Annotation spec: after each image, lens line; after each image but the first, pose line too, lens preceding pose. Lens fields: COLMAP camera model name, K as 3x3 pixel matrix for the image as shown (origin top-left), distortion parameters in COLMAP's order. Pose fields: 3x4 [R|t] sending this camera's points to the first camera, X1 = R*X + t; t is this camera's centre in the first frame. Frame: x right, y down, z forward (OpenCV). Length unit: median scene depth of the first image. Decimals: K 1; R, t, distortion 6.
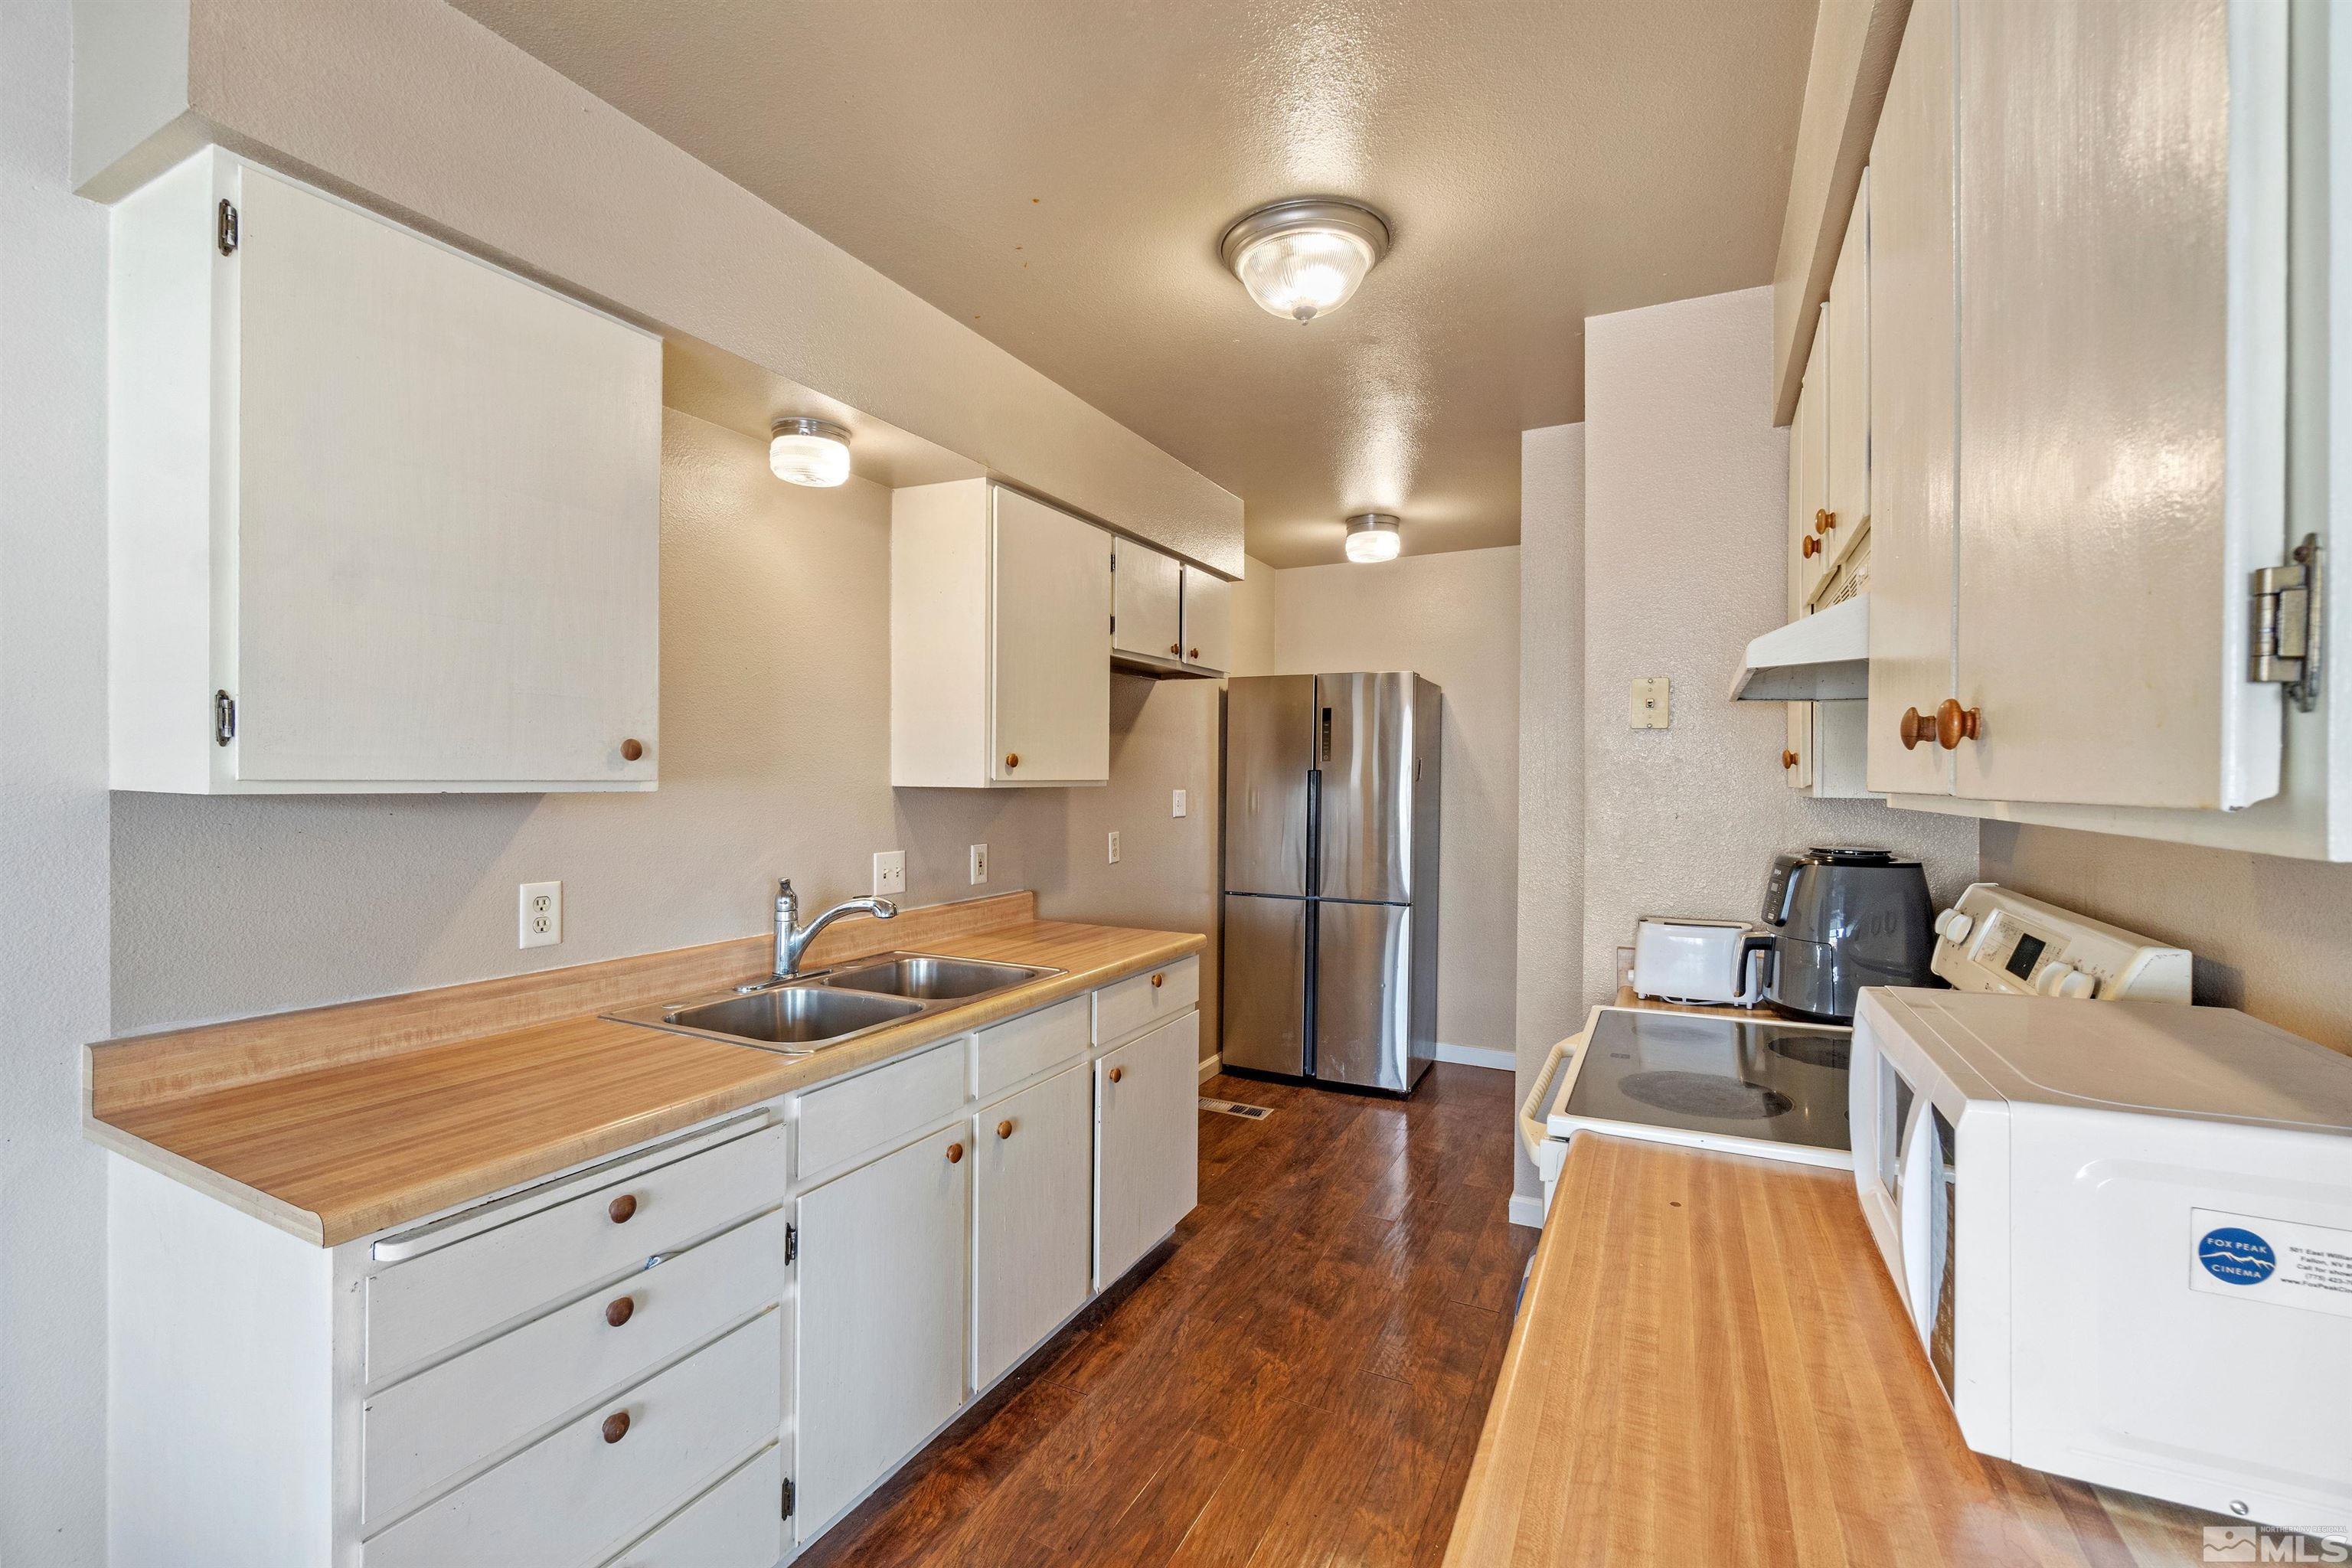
lens RADIAL K [[1018.7, 0, 1118.4], [0, 1018.7, 783.9], [0, 0, 1]] dist [-0.002819, 0.000572]
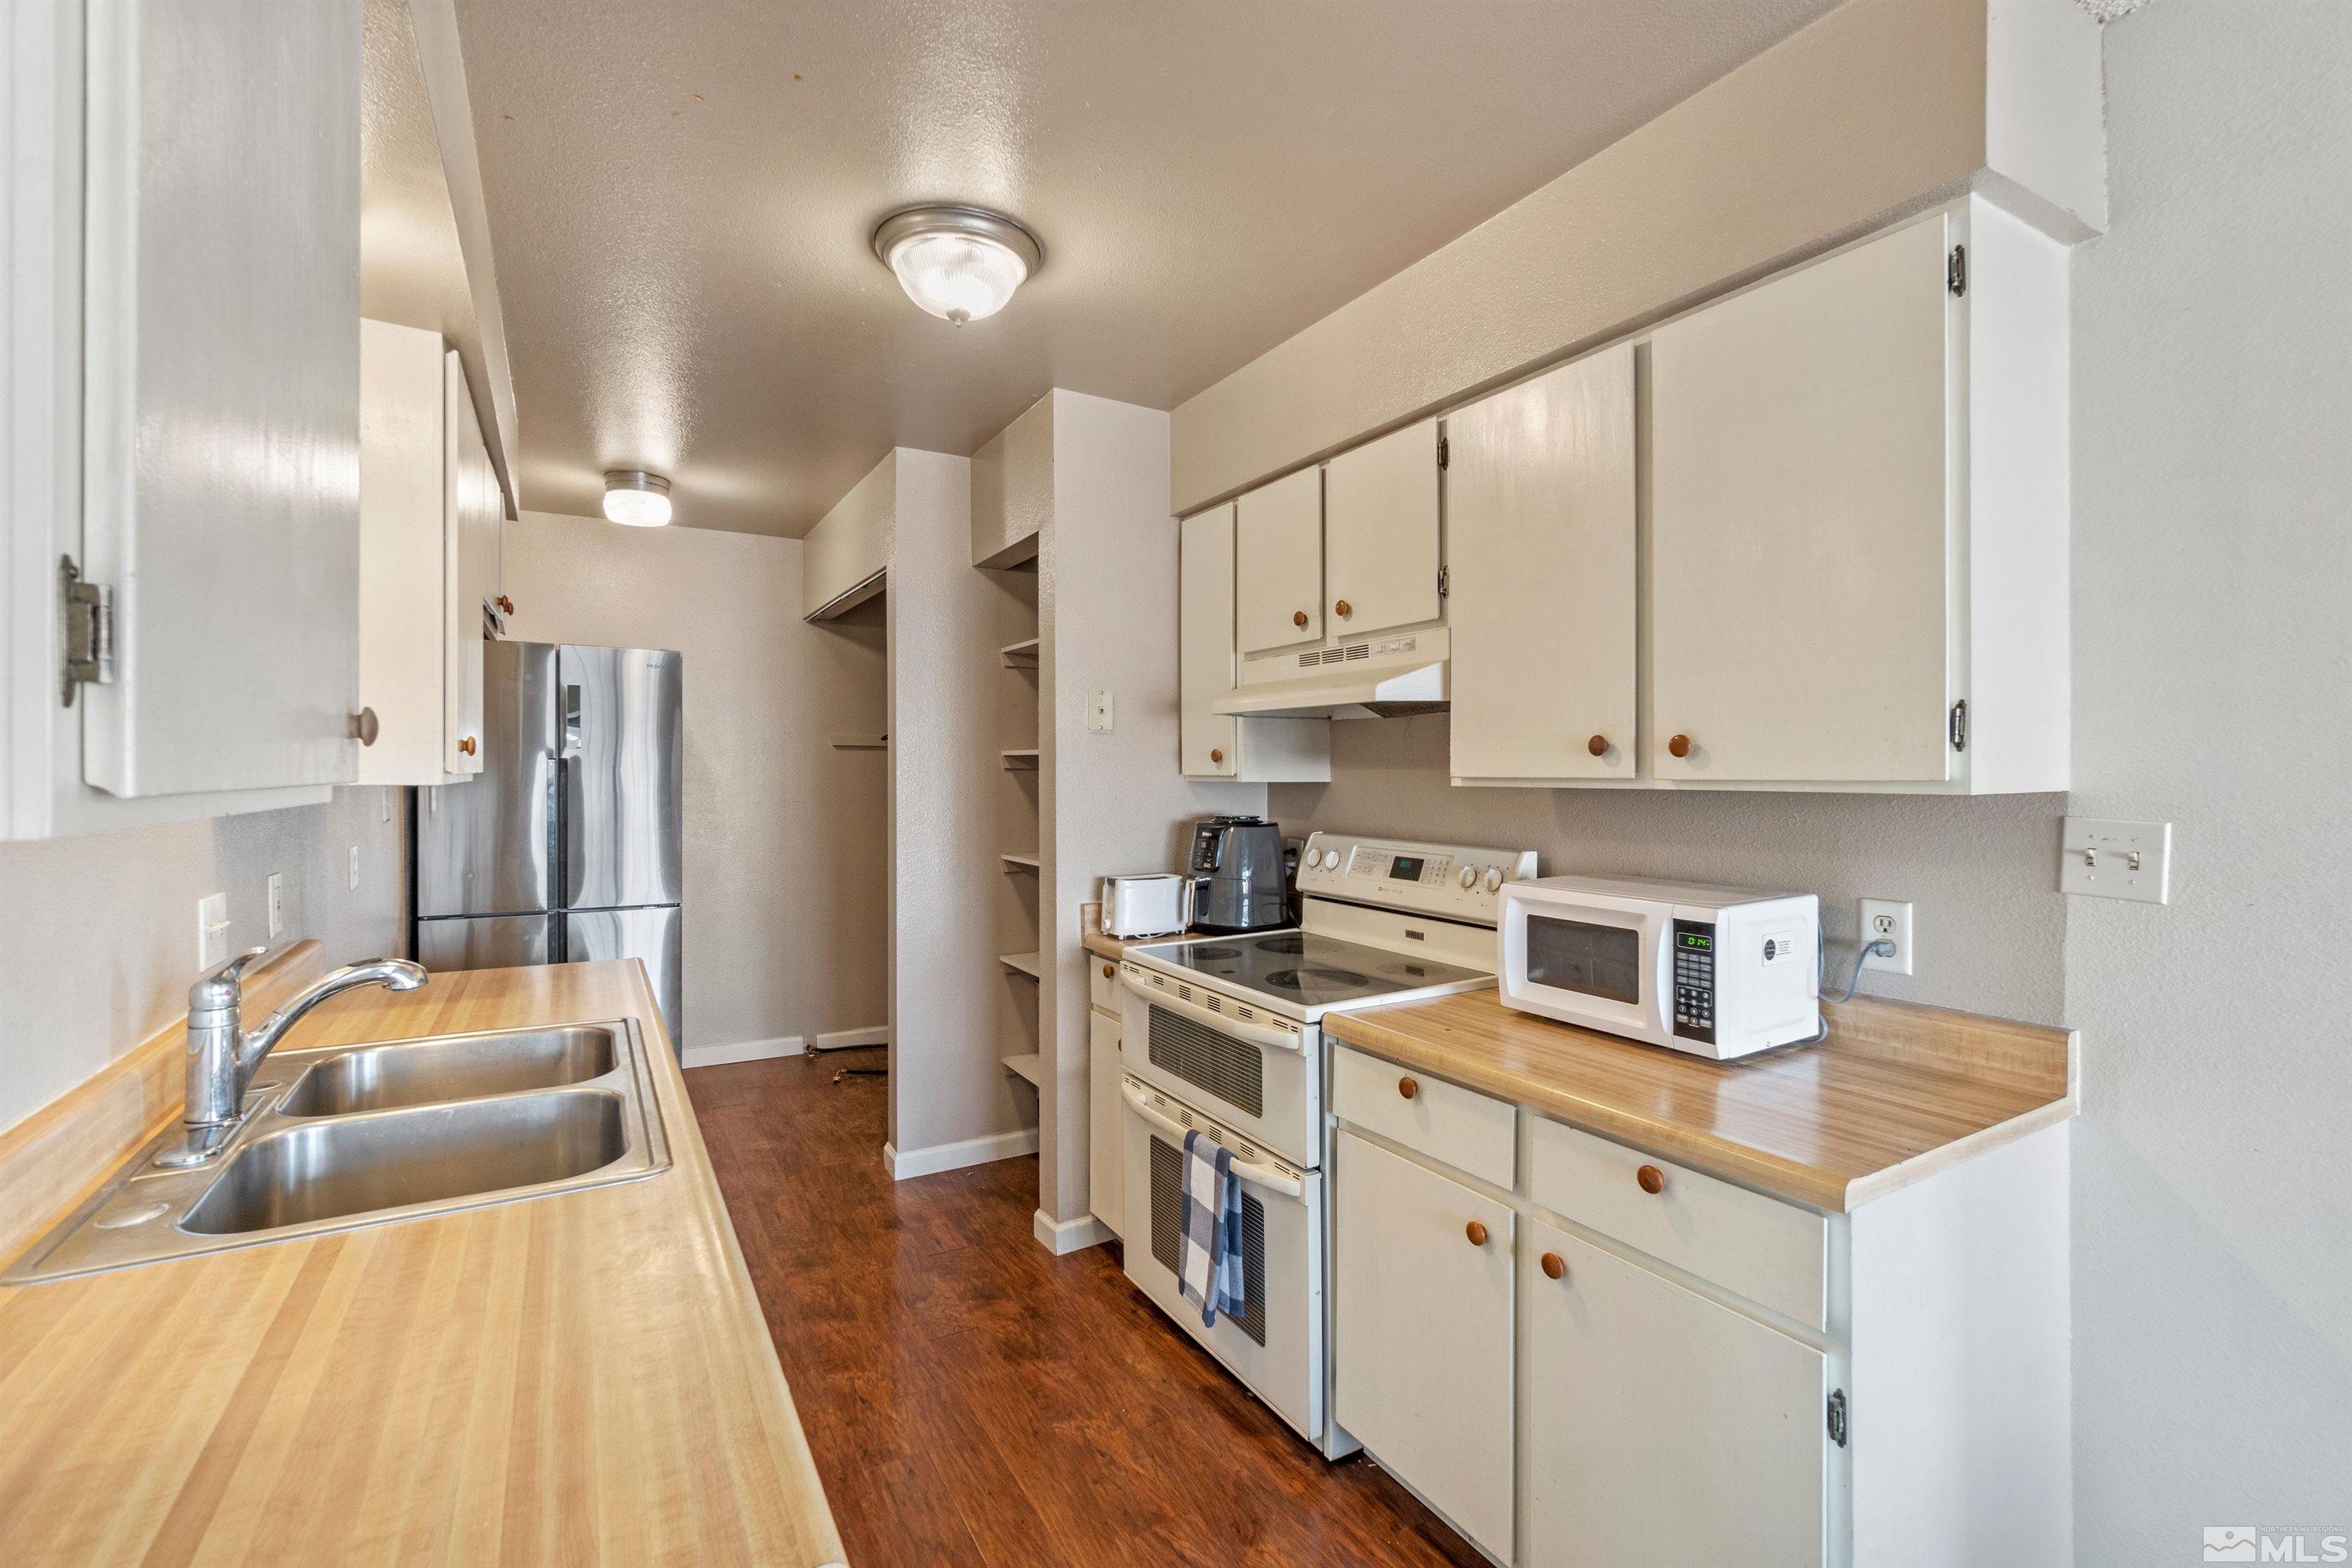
lens RADIAL K [[1018.7, 0, 1189.8], [0, 1018.7, 777.0], [0, 0, 1]] dist [-0.002819, 0.000572]
pose [[0.517737, -0.008850, 0.855494, -0.572060], [0.003382, 0.999960, 0.008297, -0.006312], [-0.855533, -0.001403, 0.517746, 0.267339]]
